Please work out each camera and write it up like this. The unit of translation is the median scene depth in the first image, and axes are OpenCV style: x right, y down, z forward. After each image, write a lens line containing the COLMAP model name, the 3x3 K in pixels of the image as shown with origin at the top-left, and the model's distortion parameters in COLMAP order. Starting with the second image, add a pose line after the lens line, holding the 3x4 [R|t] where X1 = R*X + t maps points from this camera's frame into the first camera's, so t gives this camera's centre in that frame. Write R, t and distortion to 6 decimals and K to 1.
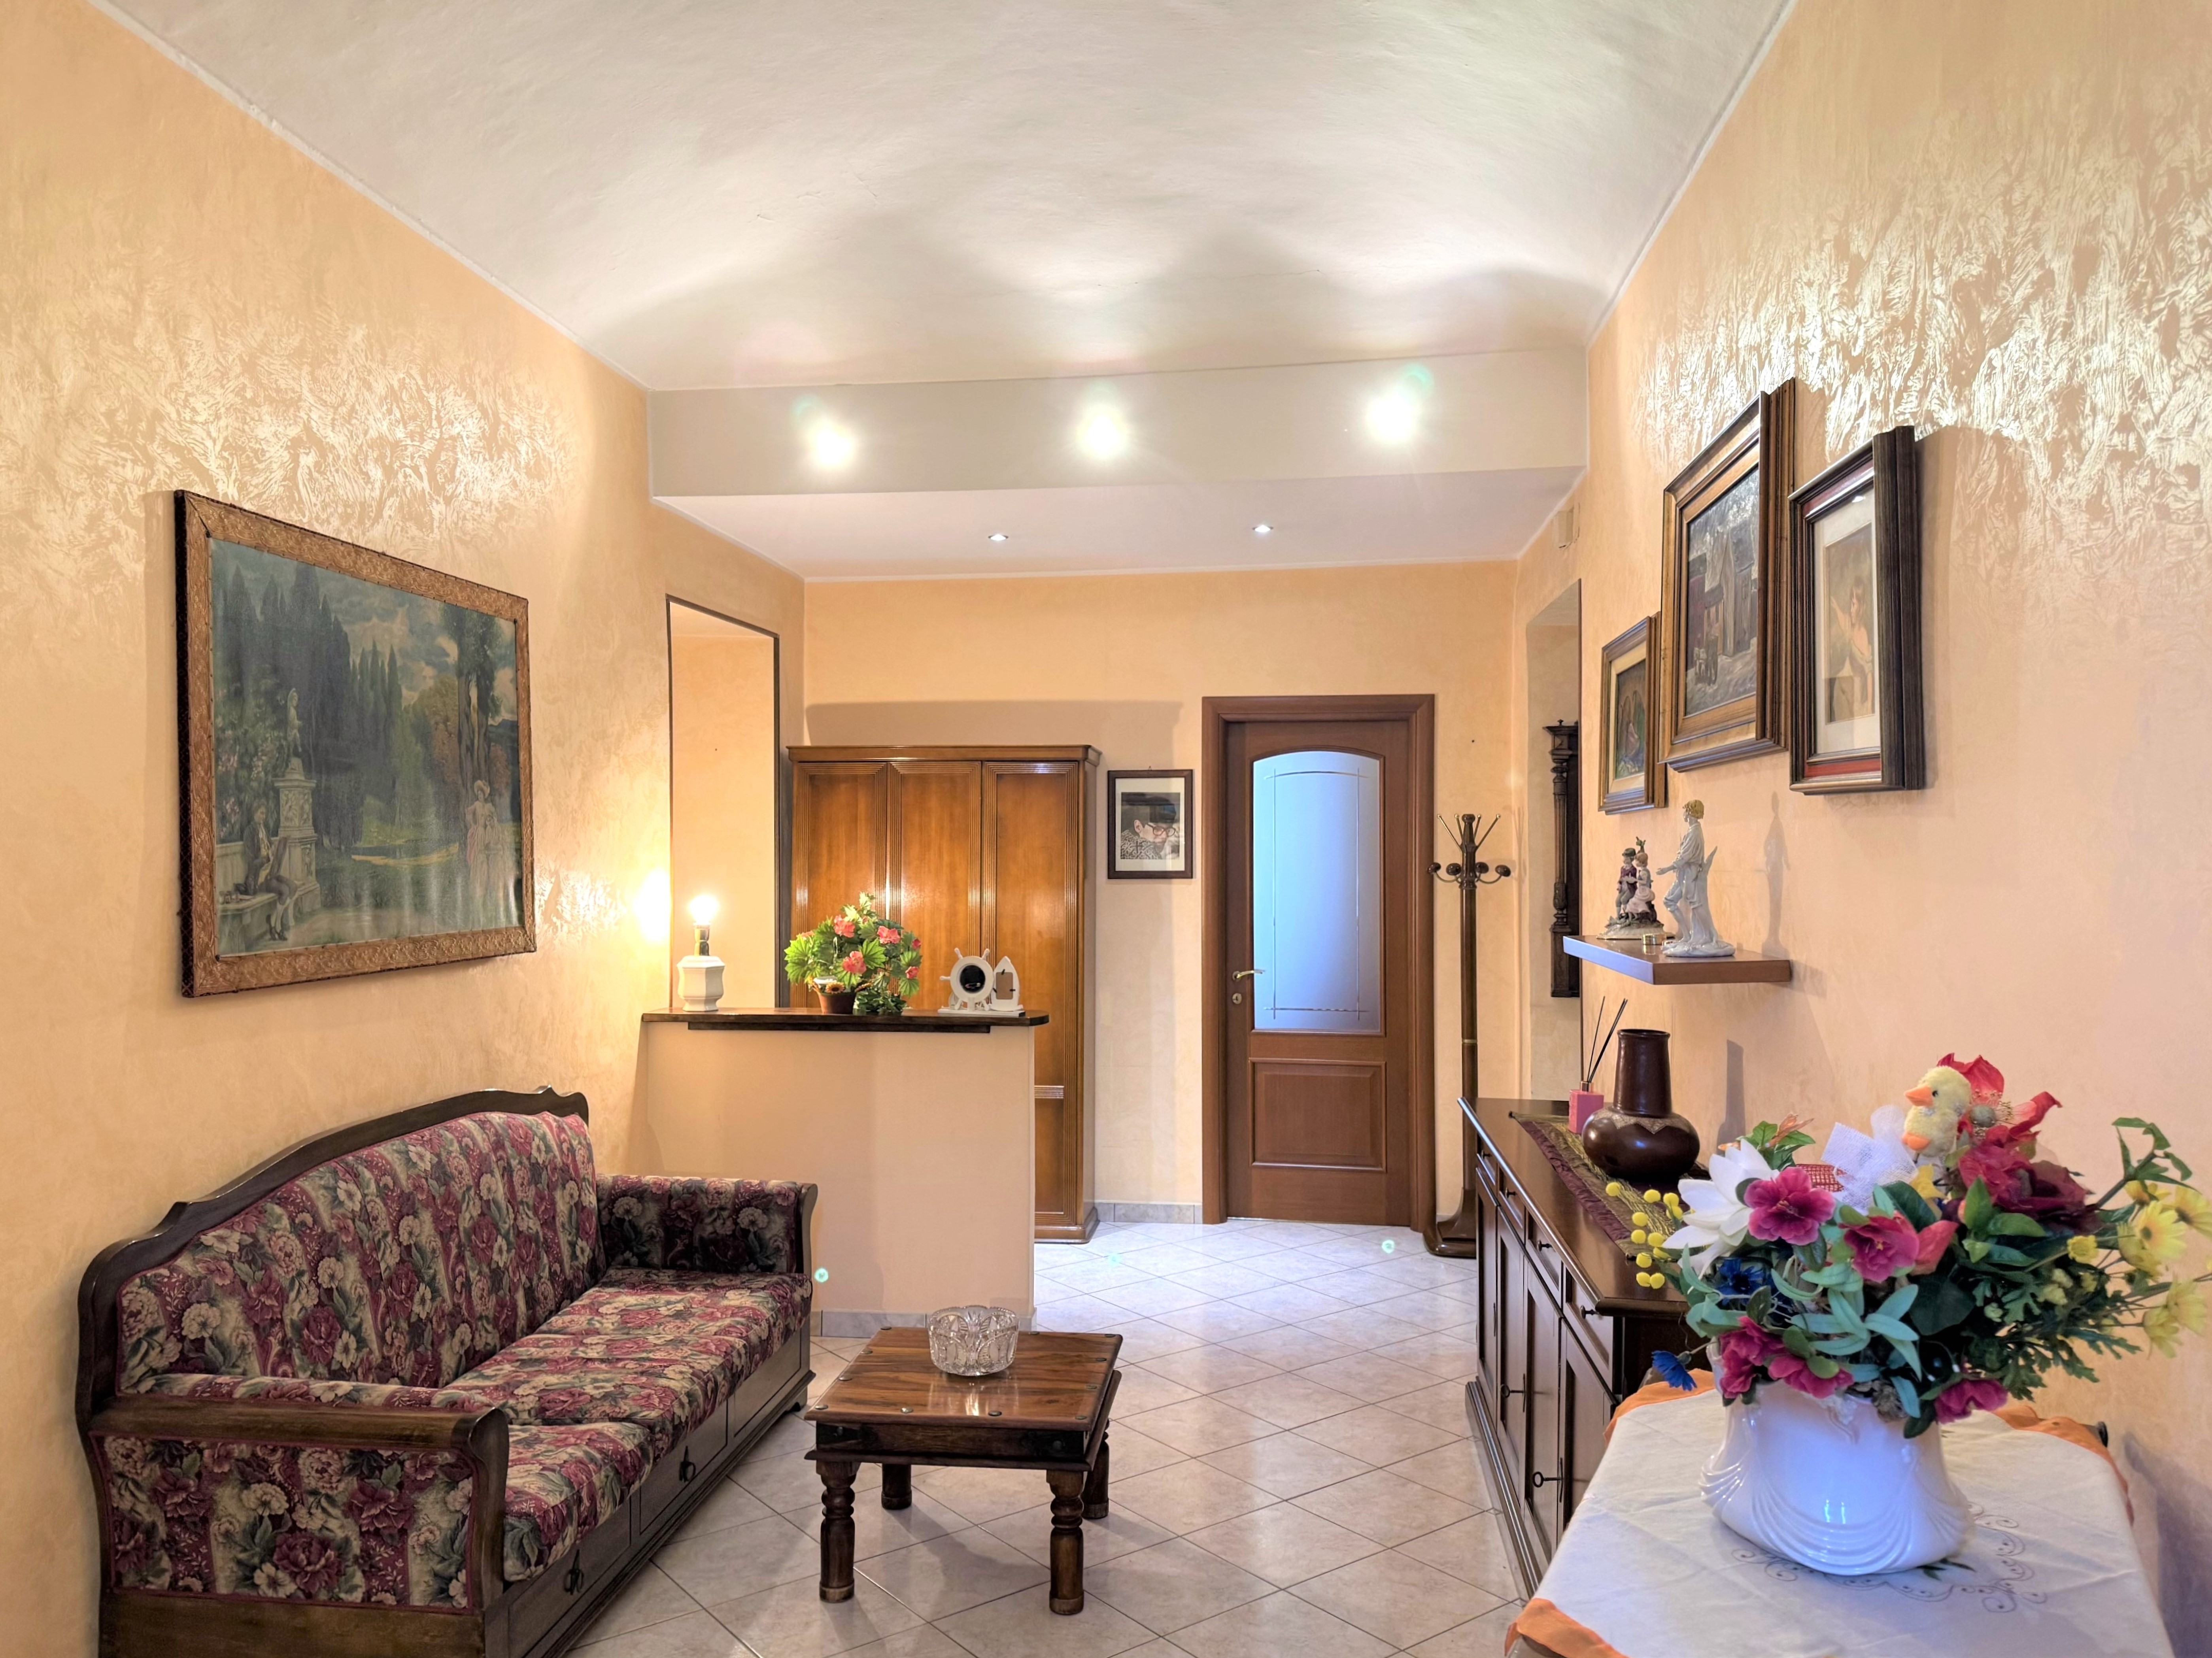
lens RADIAL K [[1563.0, 0, 1111.1], [0, 1563.0, 834.1], [0, 0, 1]] dist [0.002845, 0.004384]
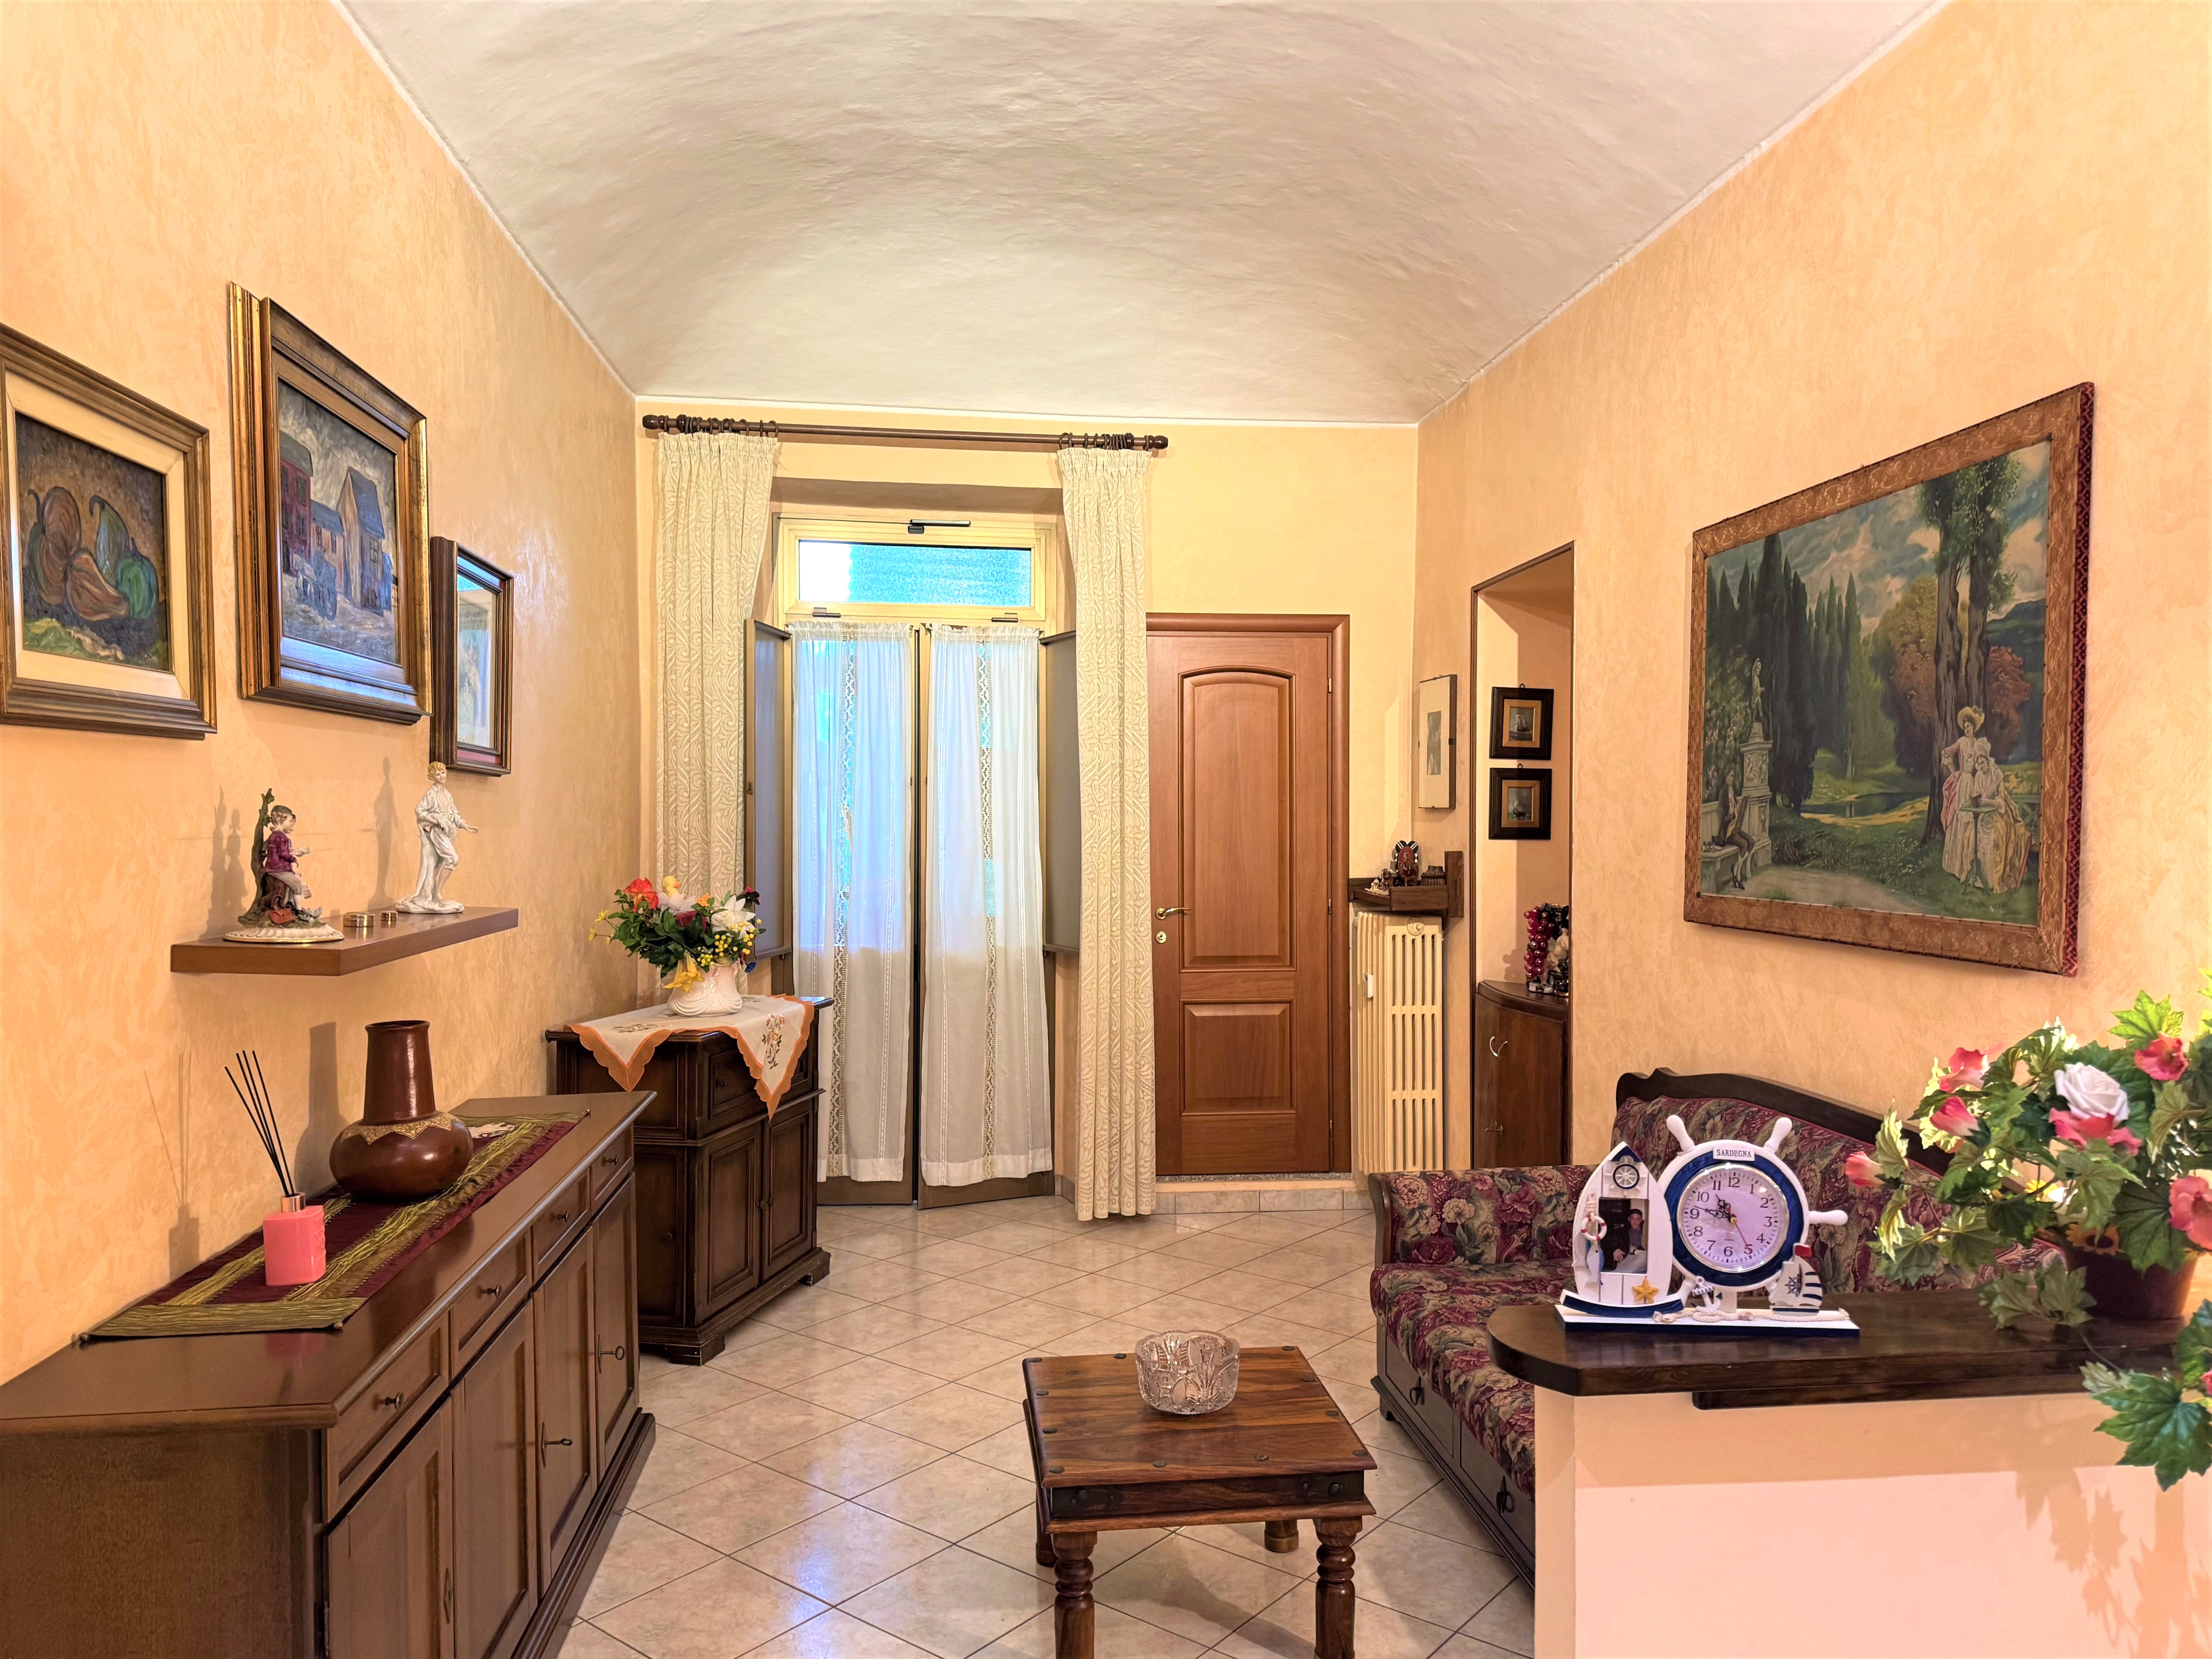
lens RADIAL K [[1563.1, 0, 1111.1], [0, 1563.1, 834.6], [0, 0, 1]] dist [0.002845, 0.004384]
pose [[-0.975070, 0.004132, -0.221860, 0.147844], [0.003340, 0.999987, 0.003945, 0.021938], [0.221873, 0.003106, -0.975071, 1.878720]]
